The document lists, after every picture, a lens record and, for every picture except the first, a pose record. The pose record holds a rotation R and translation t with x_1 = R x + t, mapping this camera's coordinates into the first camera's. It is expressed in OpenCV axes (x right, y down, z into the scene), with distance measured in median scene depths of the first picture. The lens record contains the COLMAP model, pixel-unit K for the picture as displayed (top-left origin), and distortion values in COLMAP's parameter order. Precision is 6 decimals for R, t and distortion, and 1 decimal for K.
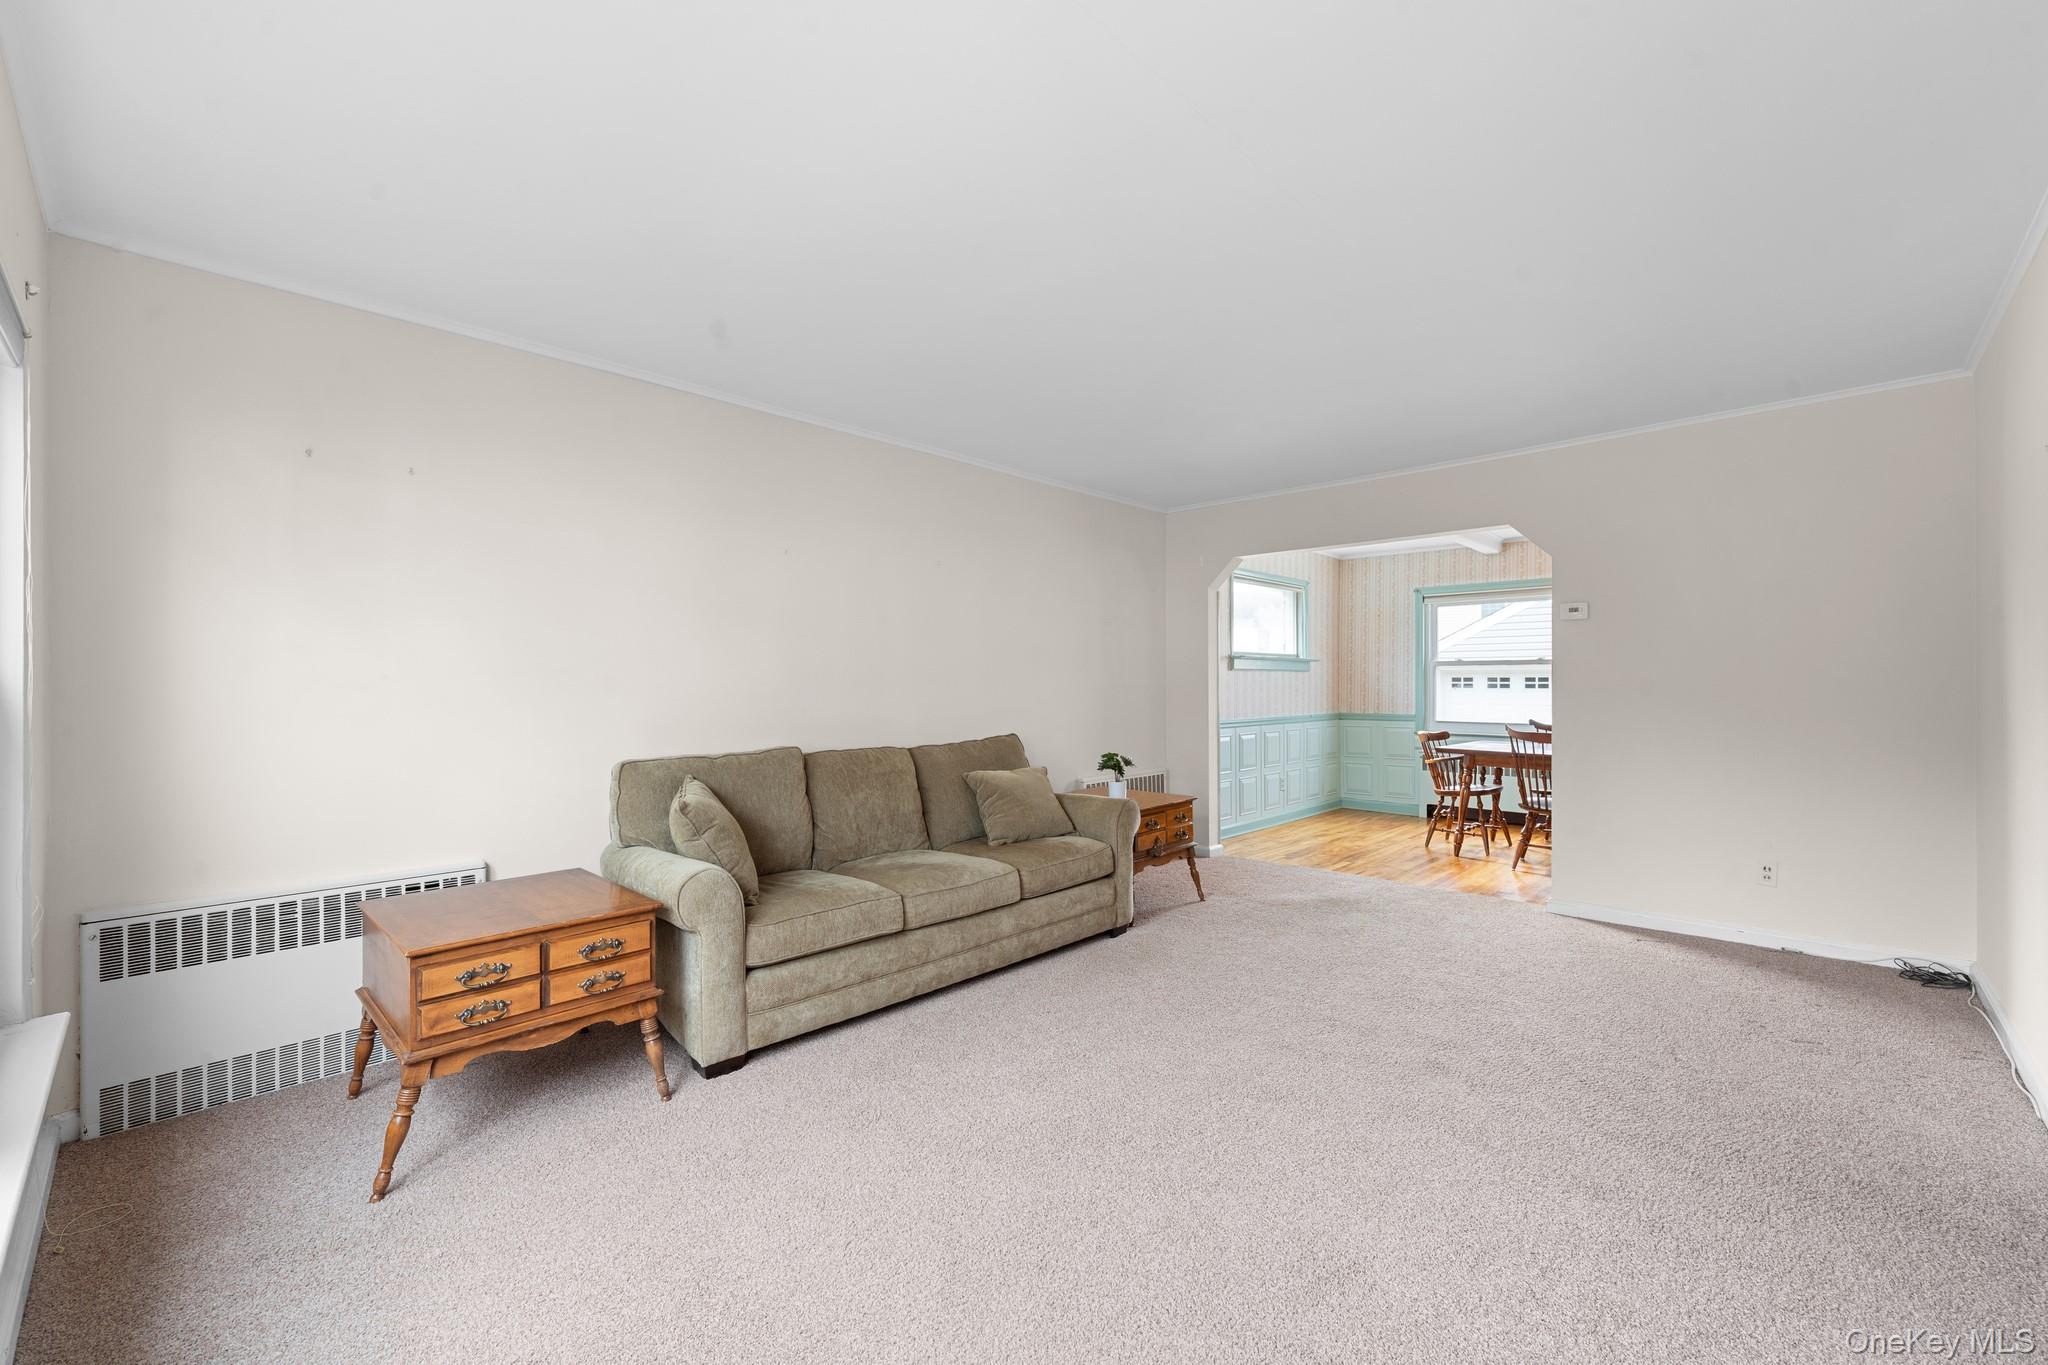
lens RADIAL K [[828.6, 0, 1021.6], [0, 828.6, 691.9], [0, 0, 1]] dist [-0.000491, -0.001505]
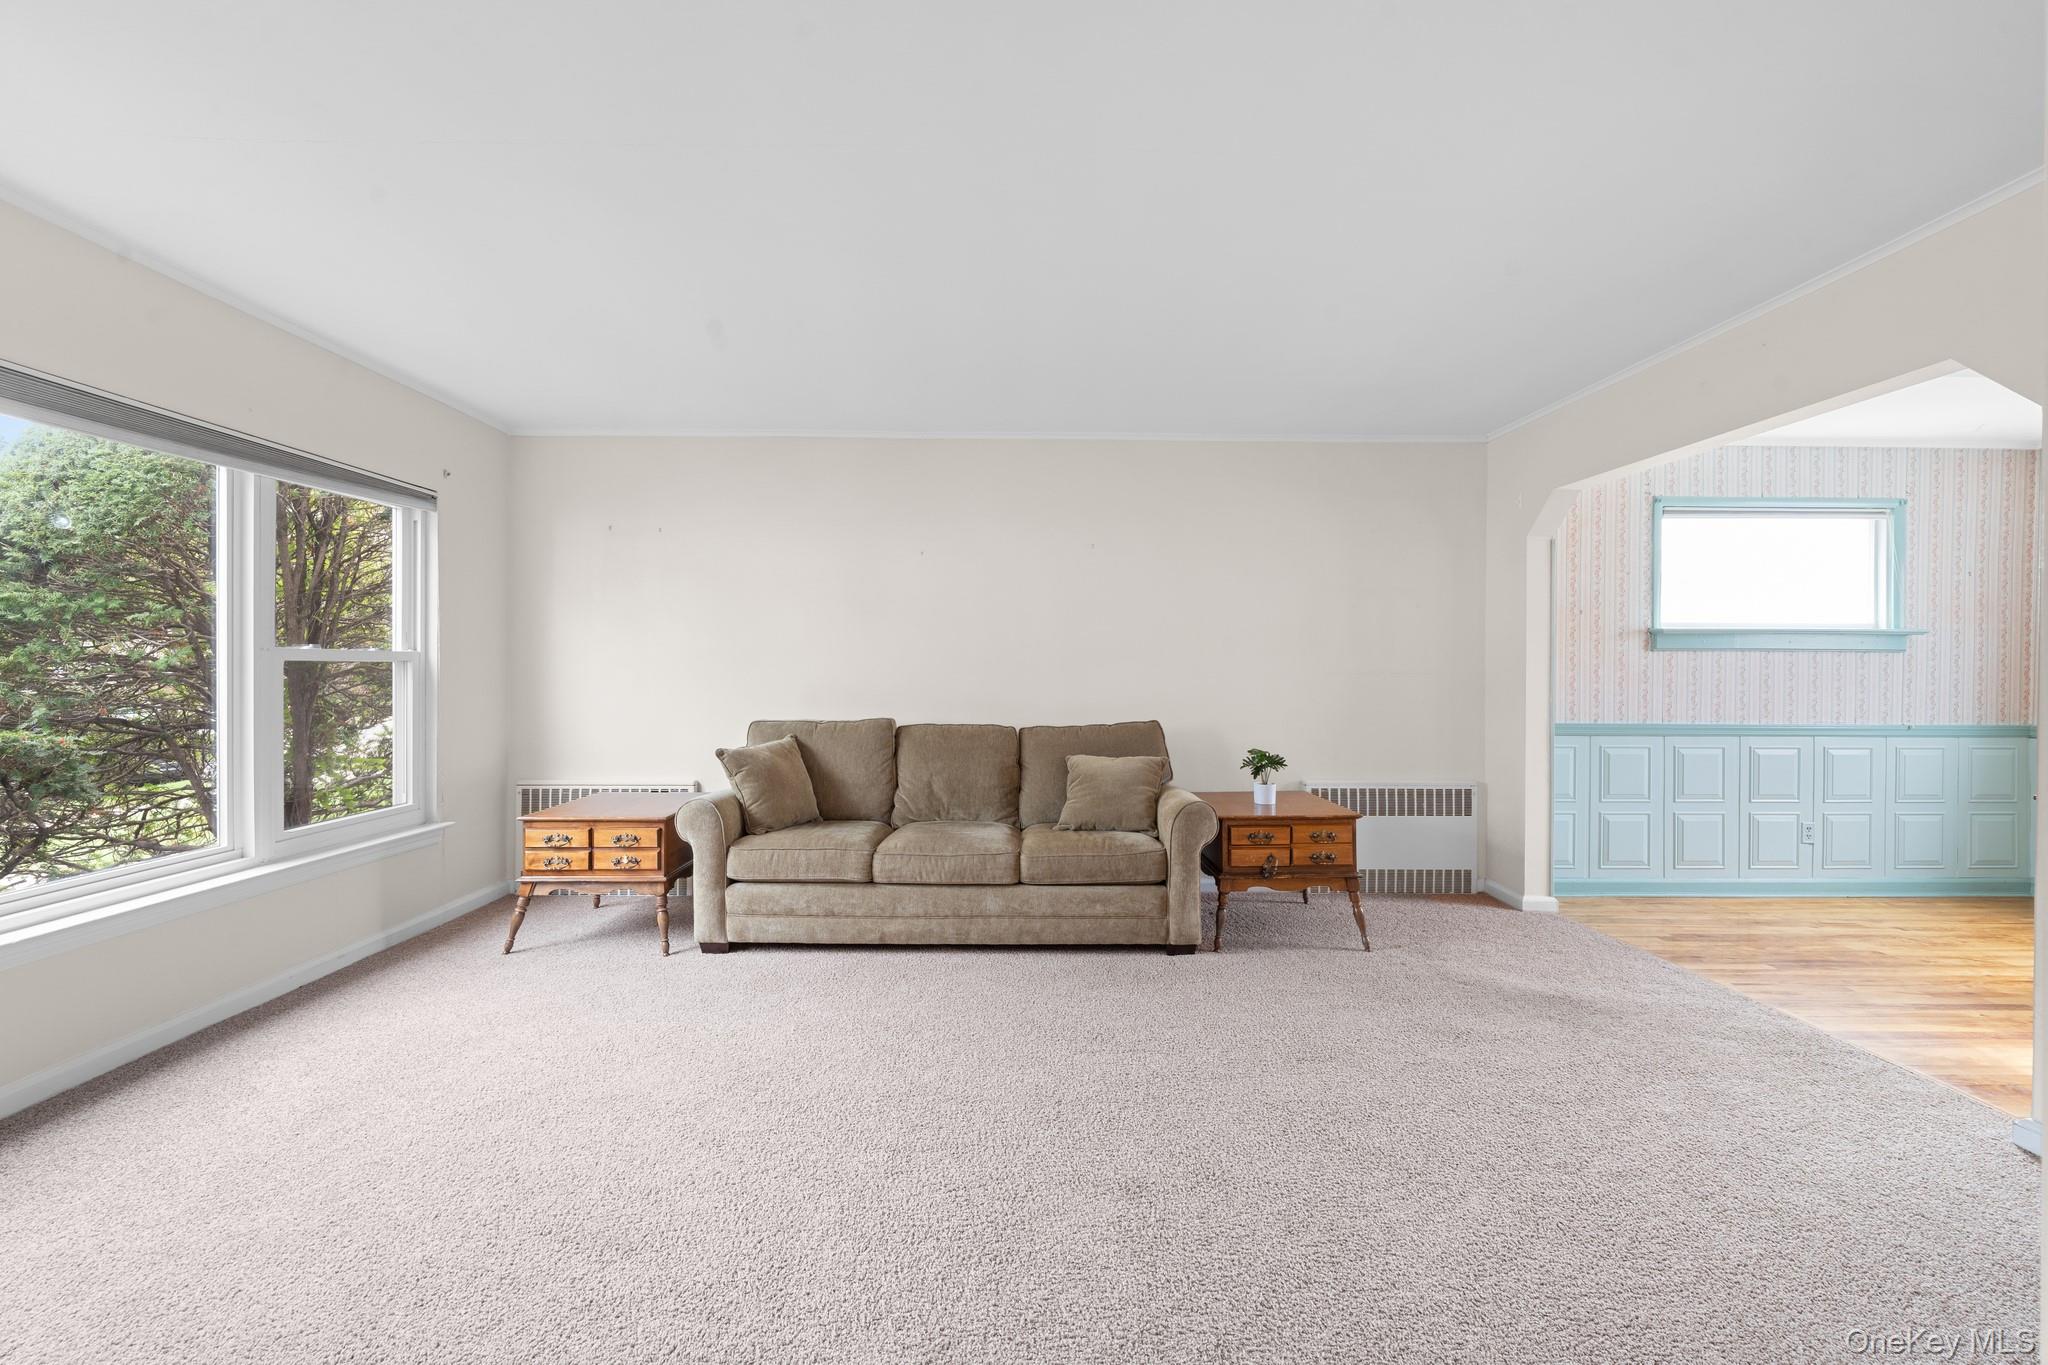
lens RADIAL K [[828.6, 0, 1030.2], [0, 828.6, 666.0], [0, 0, 1]] dist [-0.000491, -0.001505]
pose [[0.702185, 0.005752, -0.711971, 0.616909], [-0.013887, 0.999888, -0.005618, -0.004482], [0.711859, 0.013833, 0.702186, 0.263818]]
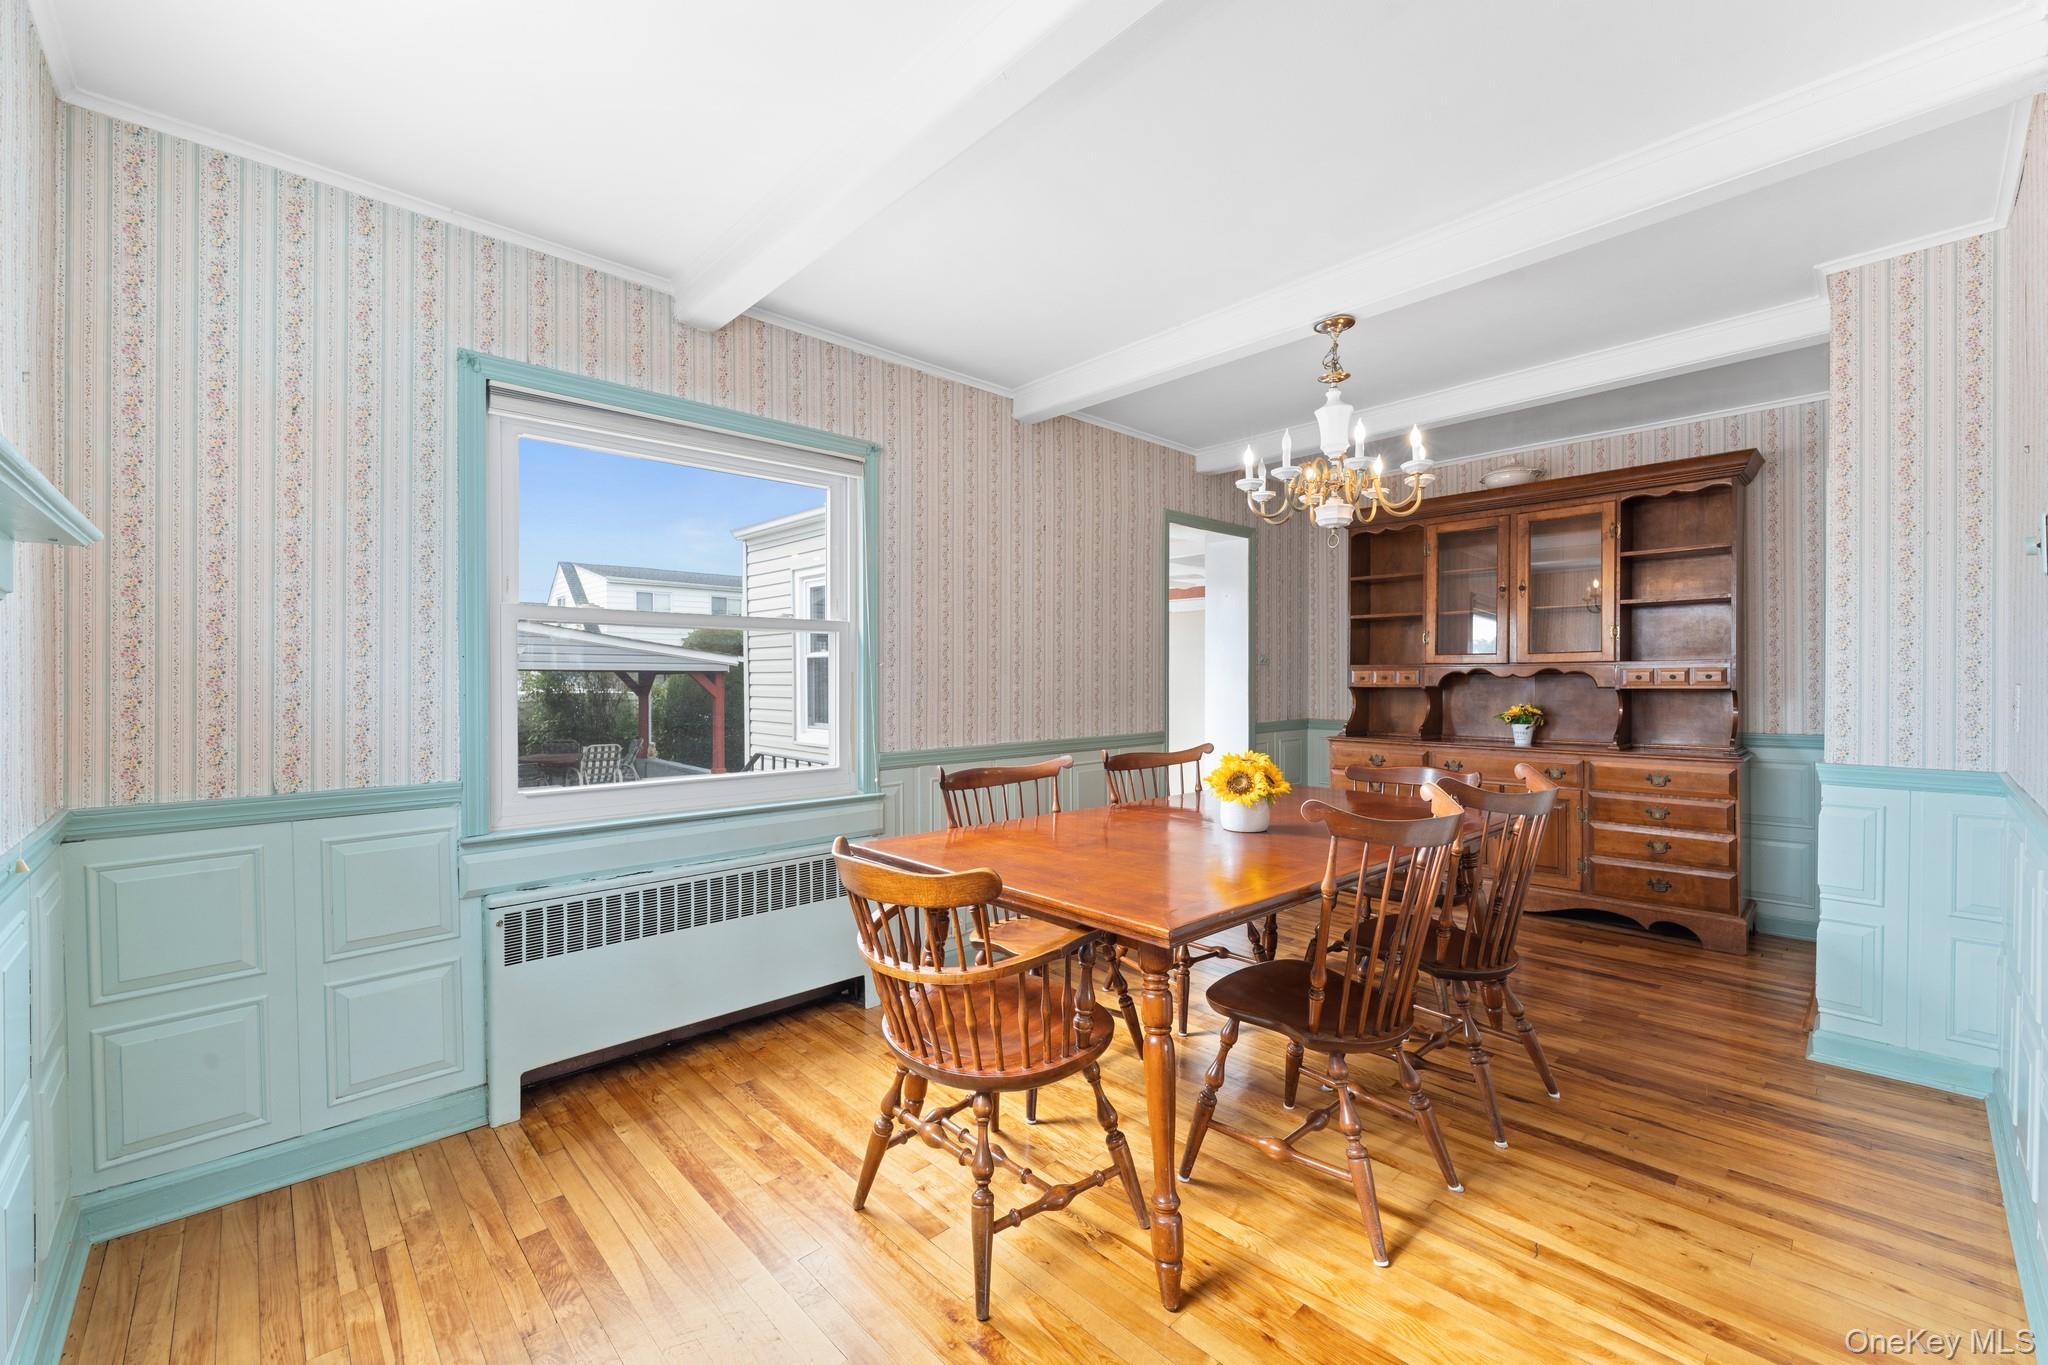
lens RADIAL K [[828.6, 0, 1025.2], [0, 828.6, 682.3], [0, 0, 1]] dist [-0.000491, -0.001505]
pose [[0.045887, -0.004715, 0.998935, 0.368627], [0.016918, 0.999849, 0.003942, -0.010357], [-0.998803, 0.016719, 0.045960, 1.503028]]
